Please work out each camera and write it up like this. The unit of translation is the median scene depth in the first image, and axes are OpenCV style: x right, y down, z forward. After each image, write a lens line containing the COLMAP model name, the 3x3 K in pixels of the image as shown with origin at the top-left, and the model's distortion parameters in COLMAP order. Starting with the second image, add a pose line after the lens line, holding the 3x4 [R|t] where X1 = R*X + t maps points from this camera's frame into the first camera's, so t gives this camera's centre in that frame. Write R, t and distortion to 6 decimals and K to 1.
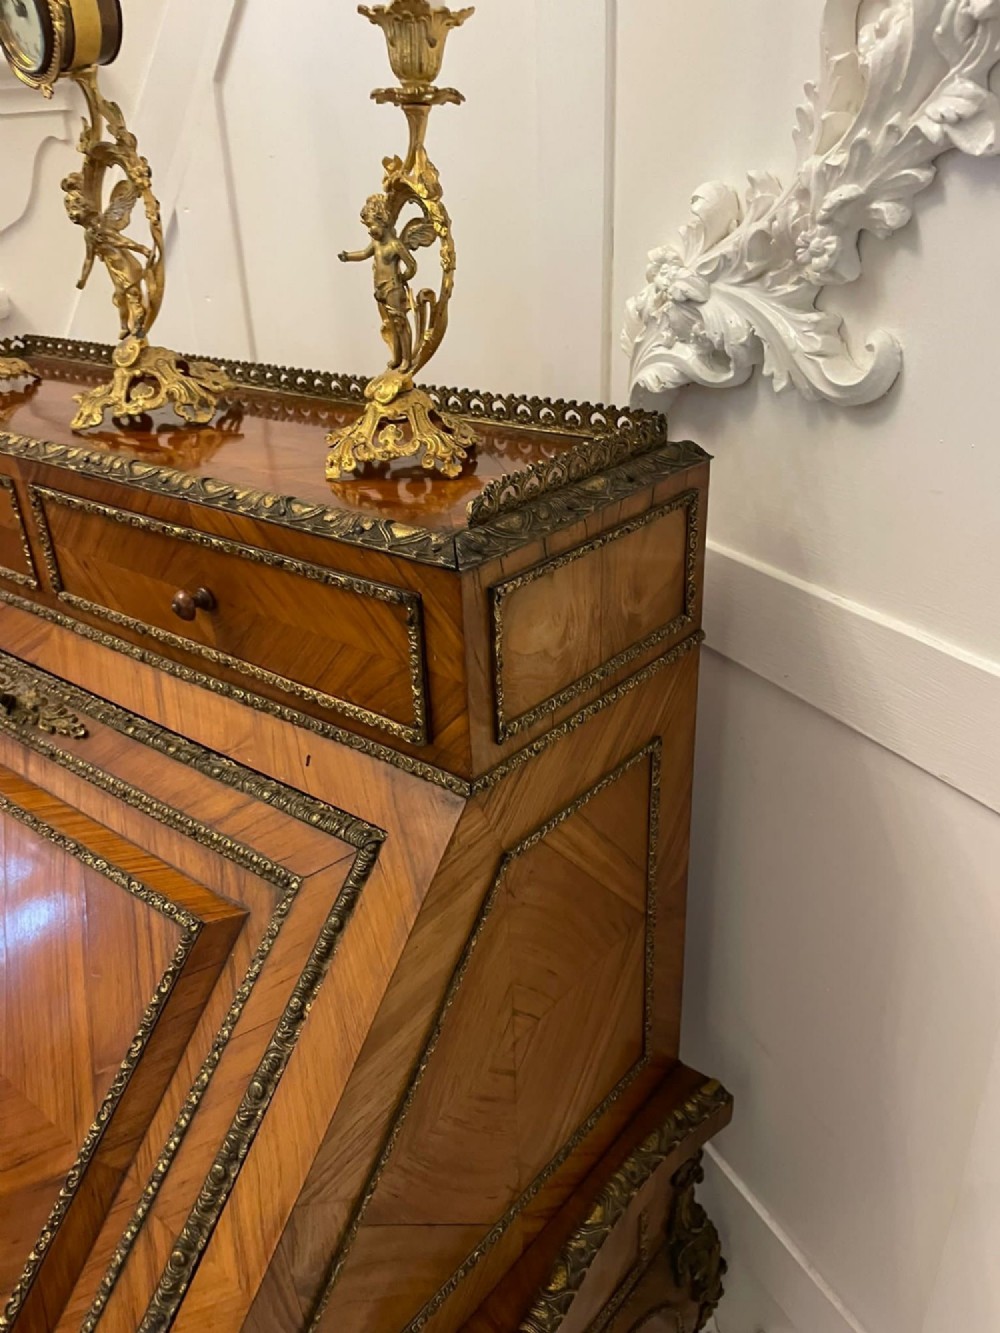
lens RADIAL K [[1019.0, 0, 499.4], [0, 1019.0, 669.7], [0, 0, 1]] dist [0.071582, -0.101844]
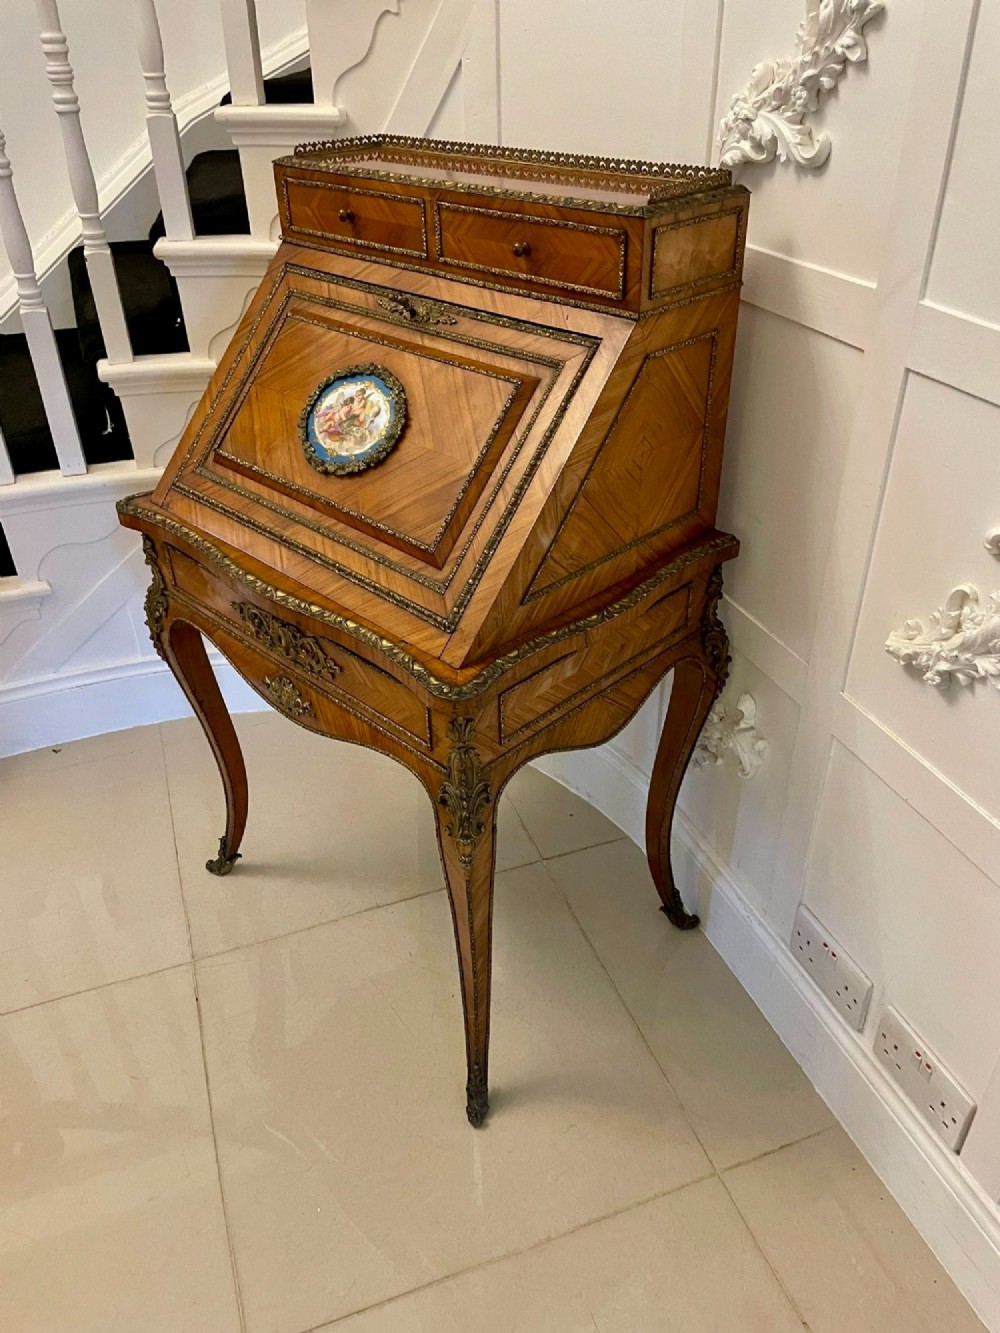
lens RADIAL K [[1019.0, 0, 513.2], [0, 1019.0, 666.4], [0, 0, 1]] dist [0.071582, -0.101844]
pose [[0.995863, 0.066312, -0.062121, -0.104770], [-0.057883, 0.989975, 0.128840, 0.568539], [0.070042, -0.124712, 0.989718, -1.424851]]
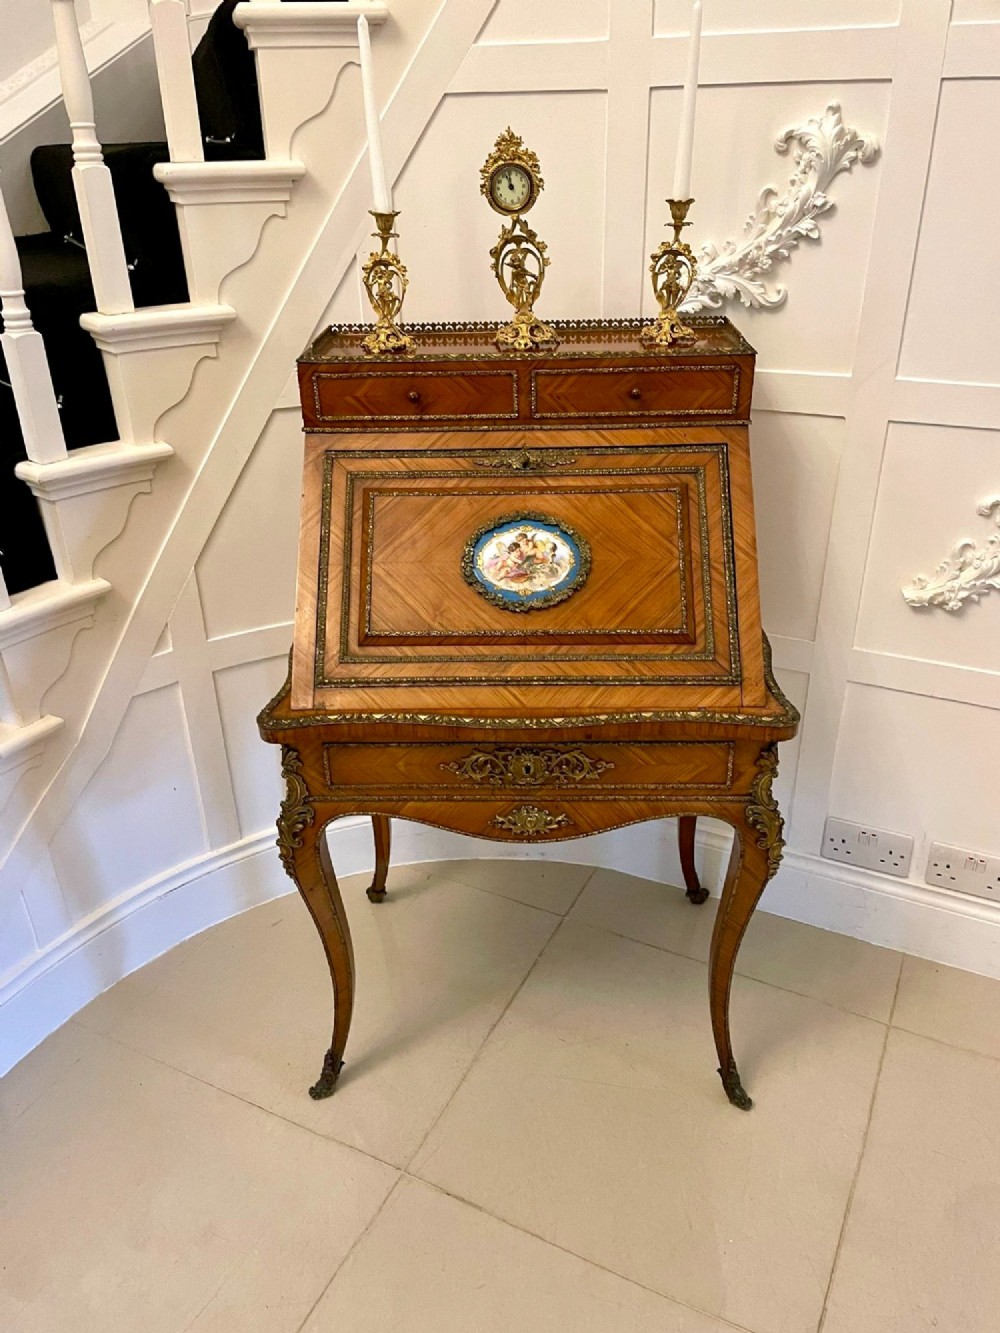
lens RADIAL K [[1019.0, 0, 508.0], [0, 1019.0, 663.1], [0, 0, 1]] dist [0.071582, -0.101844]
pose [[0.789837, -0.269099, 0.551129, -2.406340], [0.262753, 0.960430, 0.092390, 0.310927], [-0.554183, 0.071838, 0.829289, -1.189022]]
